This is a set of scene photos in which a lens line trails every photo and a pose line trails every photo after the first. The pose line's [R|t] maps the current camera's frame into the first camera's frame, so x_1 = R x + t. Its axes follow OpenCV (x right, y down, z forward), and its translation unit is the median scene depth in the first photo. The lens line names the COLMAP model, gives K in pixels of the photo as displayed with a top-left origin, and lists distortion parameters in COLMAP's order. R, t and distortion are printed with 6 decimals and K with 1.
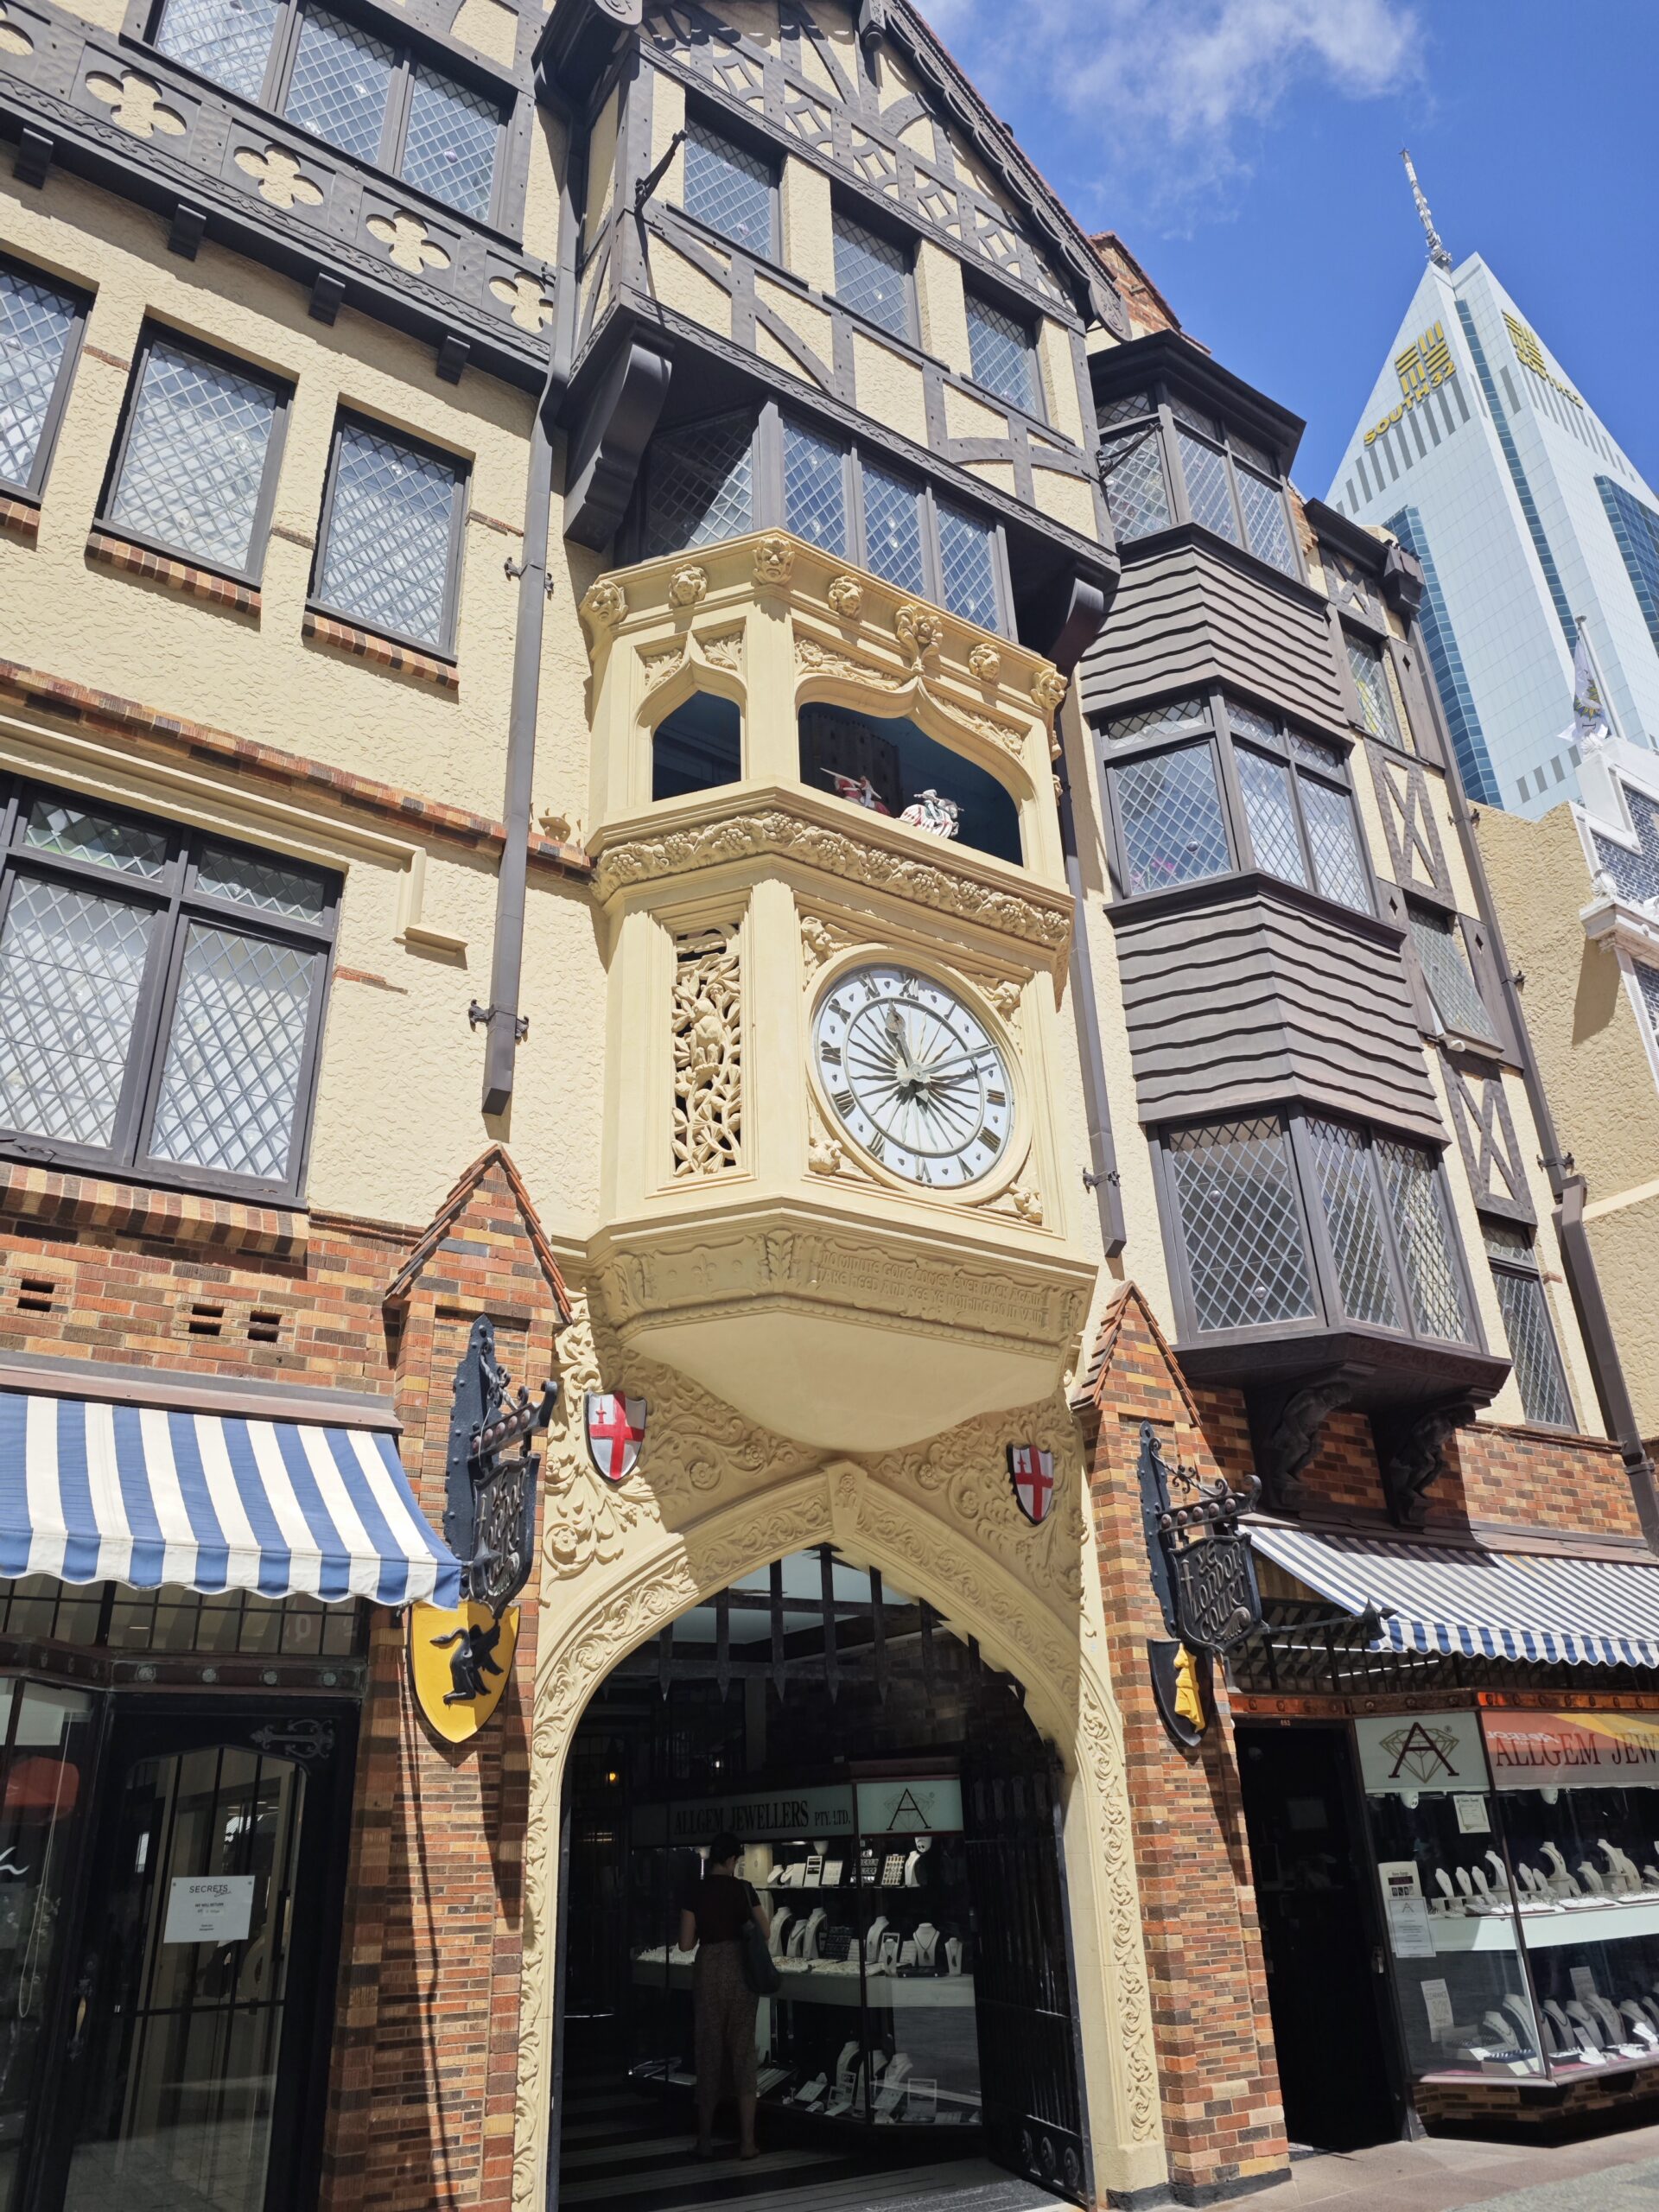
lens RADIAL K [[1517.9, 0, 827.0], [0, 1517.9, 1095.5], [0, 0, 1]] dist [0.047067, -0.093525]
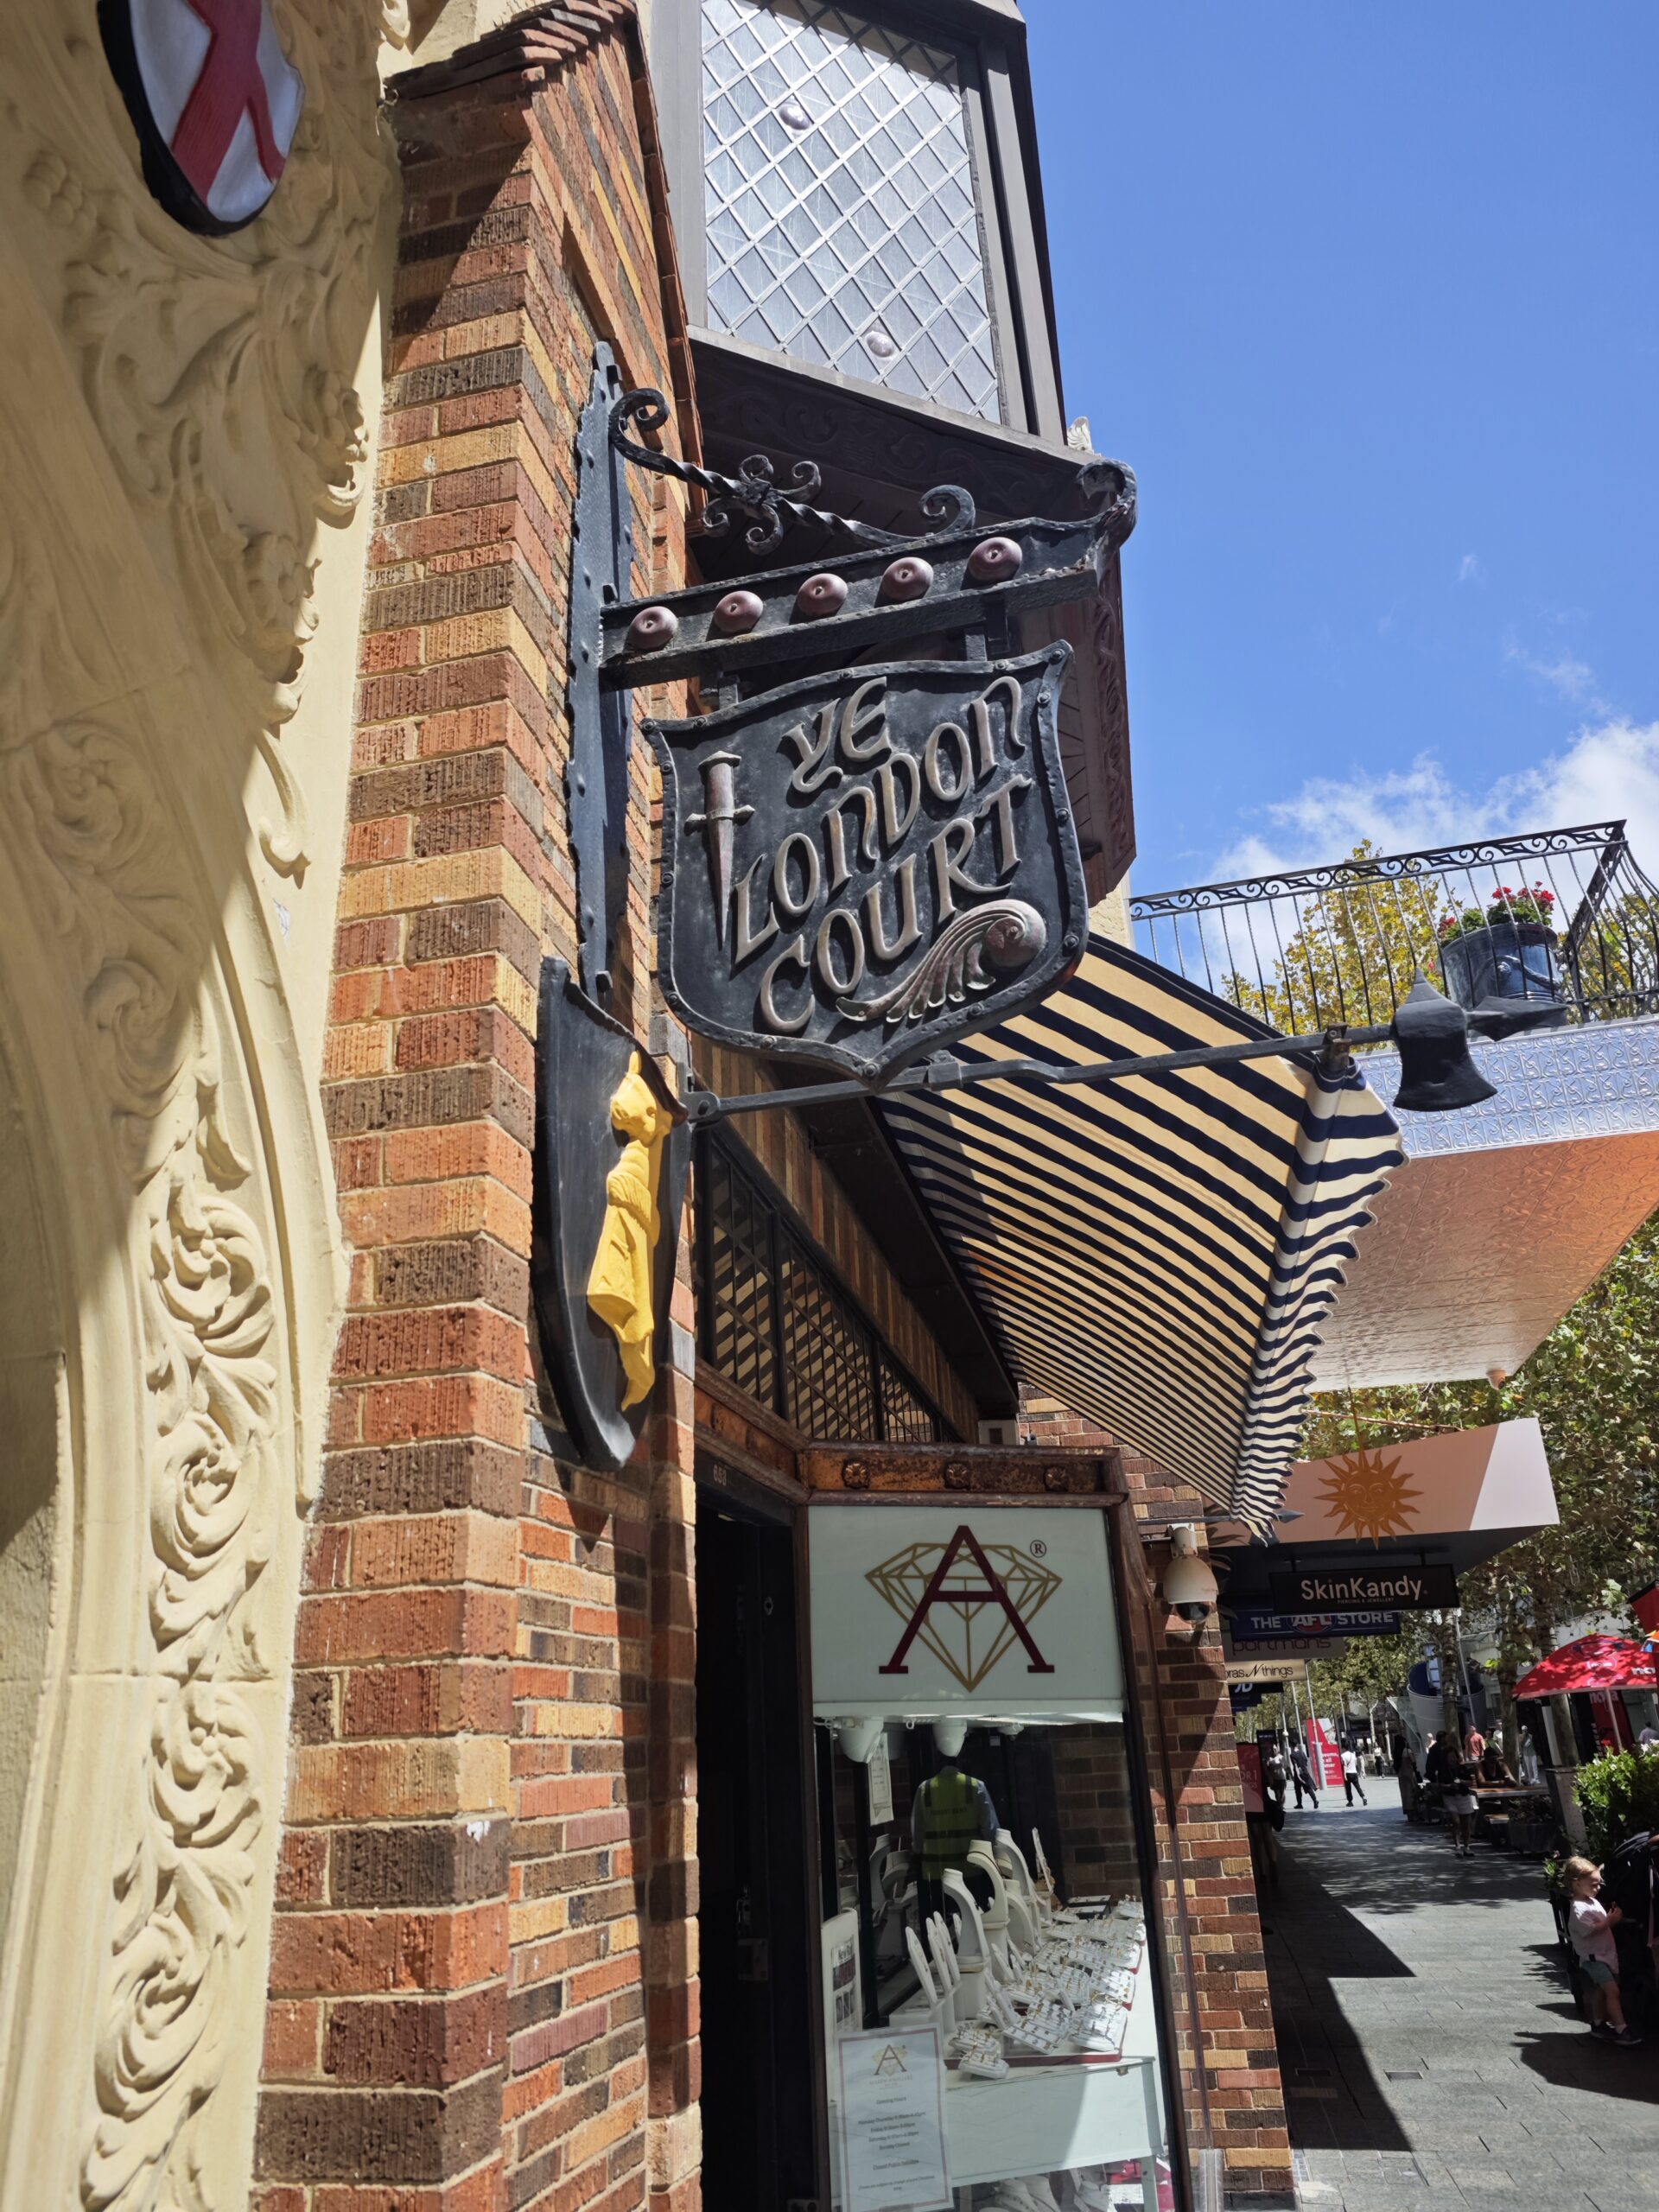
lens RADIAL K [[1517.9, 0, 827.0], [0, 1517.9, 1095.5], [0, 0, 1]] dist [0.047067, -0.093525]
pose [[0.722041, 0.276060, 0.634388, 0.113030], [-0.288712, 0.953516, -0.086329, 0.392683], [-0.628731, -0.120822, 0.768179, 0.836389]]
